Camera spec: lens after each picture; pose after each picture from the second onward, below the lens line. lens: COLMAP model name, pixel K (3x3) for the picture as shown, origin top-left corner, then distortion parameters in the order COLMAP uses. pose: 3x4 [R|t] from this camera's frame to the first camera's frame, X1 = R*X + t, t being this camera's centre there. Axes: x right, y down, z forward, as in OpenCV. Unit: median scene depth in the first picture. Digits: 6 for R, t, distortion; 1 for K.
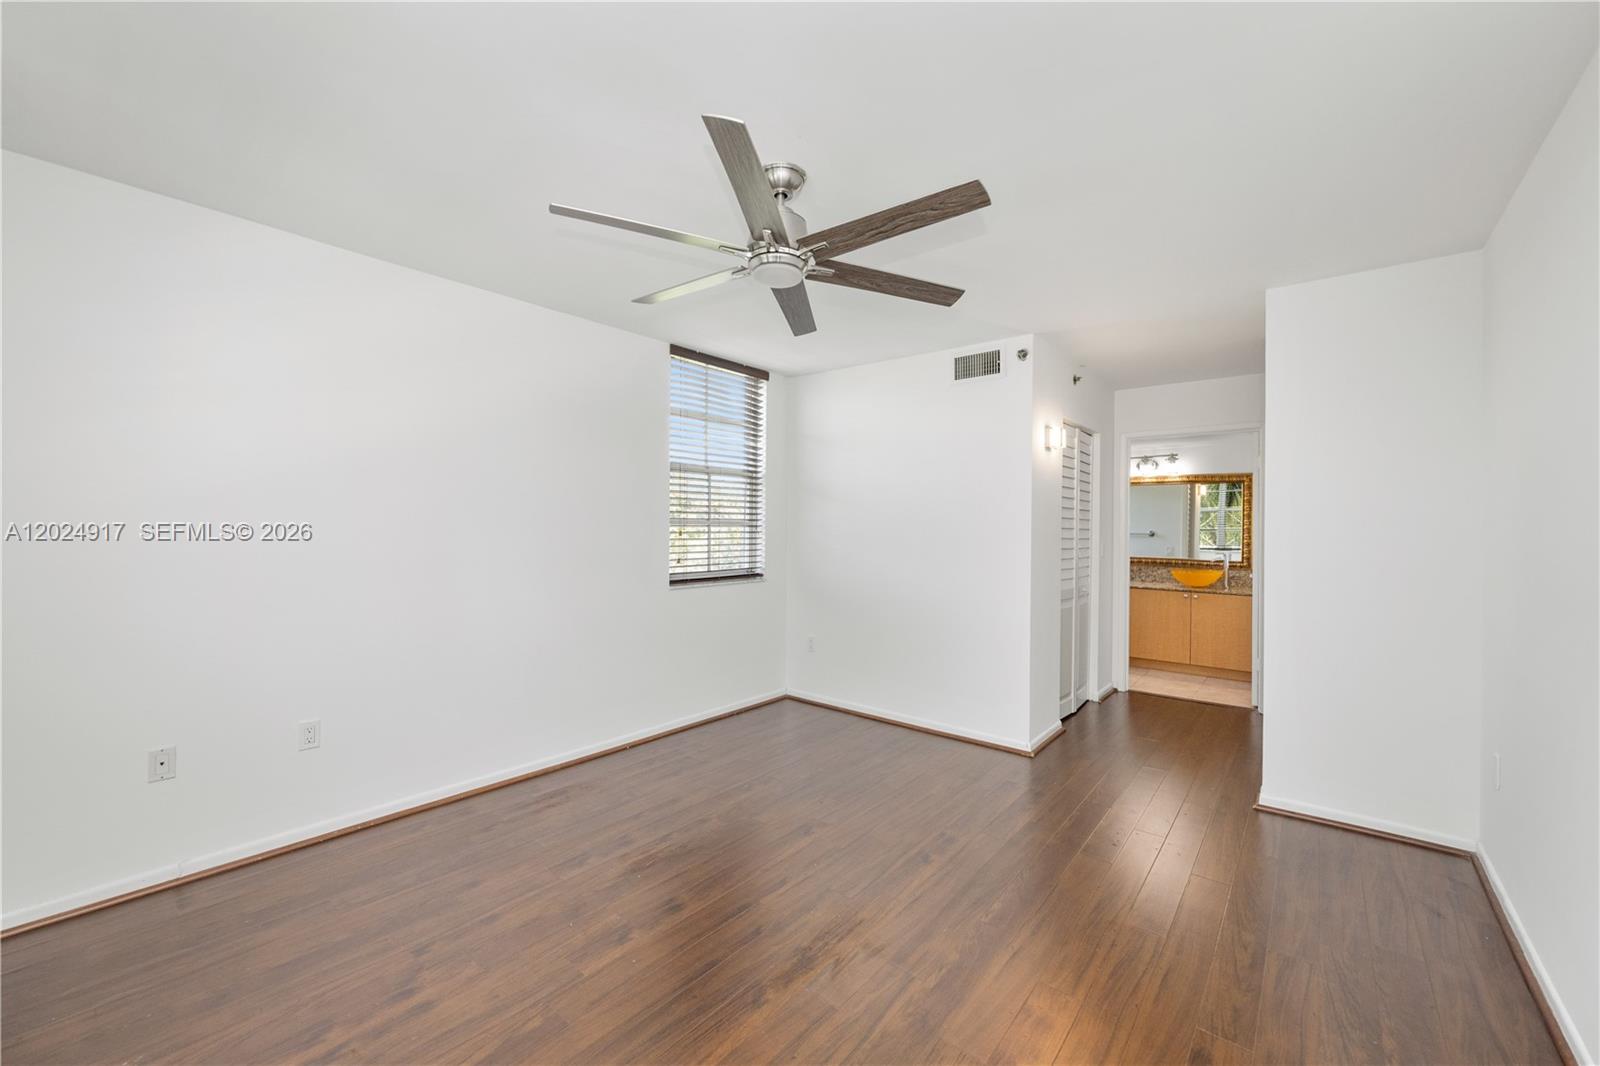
lens RADIAL K [[637.8, 0, 800.2], [0, 637.8, 529.0], [0, 0, 1]] dist [-0.001414, -0.000399]
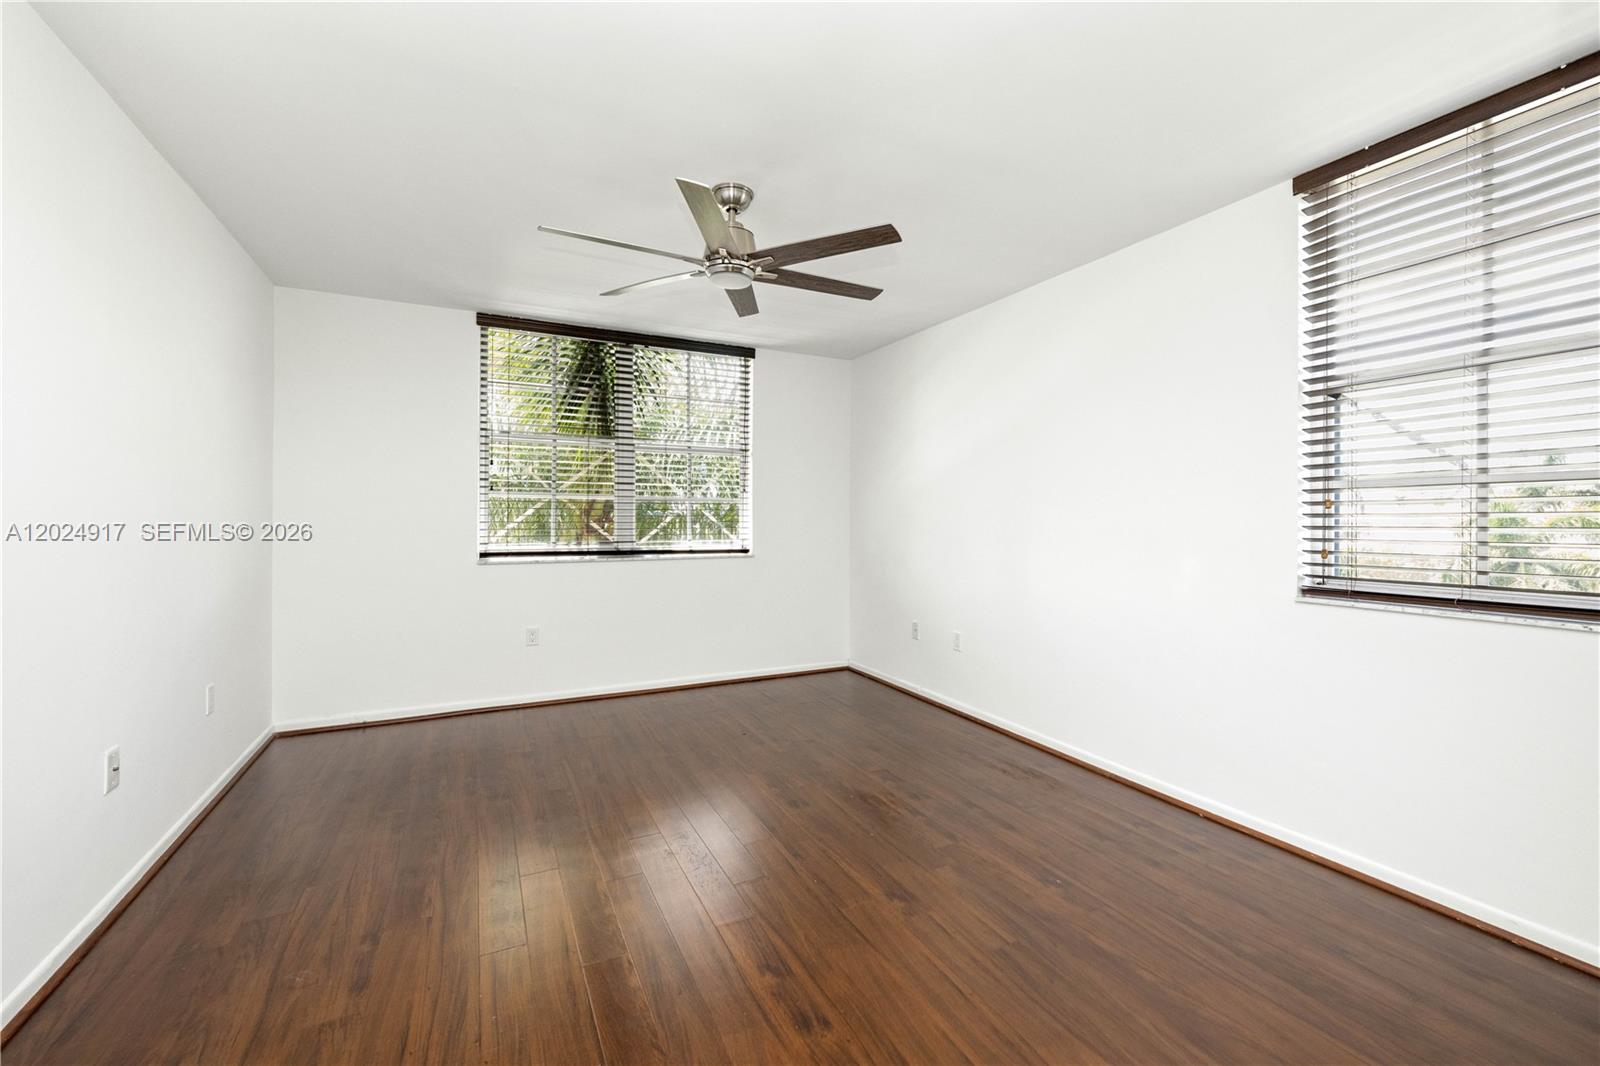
lens RADIAL K [[637.8, 0, 802.5], [0, 637.8, 519.4], [0, 0, 1]] dist [-0.001414, -0.000399]
pose [[-0.401729, -0.008228, -0.915722, 0.727683], [-0.007828, 0.999954, -0.005551, 0.033457], [0.915725, 0.004939, -0.401775, 1.165611]]
